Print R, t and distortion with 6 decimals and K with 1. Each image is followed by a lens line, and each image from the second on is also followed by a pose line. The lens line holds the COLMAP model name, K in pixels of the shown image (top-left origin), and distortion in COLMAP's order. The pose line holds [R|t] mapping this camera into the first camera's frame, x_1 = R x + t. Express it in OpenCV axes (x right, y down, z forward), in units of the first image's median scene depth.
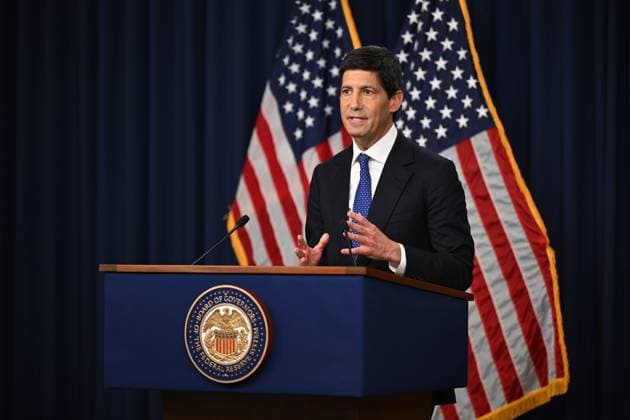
lens RADIAL K [[2748.1, 0, 316.2], [0, 2748.1, 206.5], [0, 0, 1]] dist [-0.167640, 0.000000]
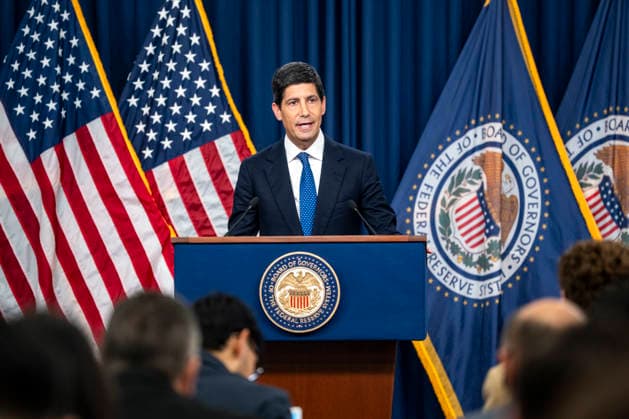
lens RADIAL K [[3267.6, 0, 323.6], [0, 3267.6, 208.8], [0, 0, 1]] dist [2.379264, 0.000000]
pose [[0.887104, 0.002444, 0.461562, -0.534385], [0.004984, 0.999877, -0.014874, 0.023978], [-0.461542, 0.015495, 0.886983, -0.226479]]
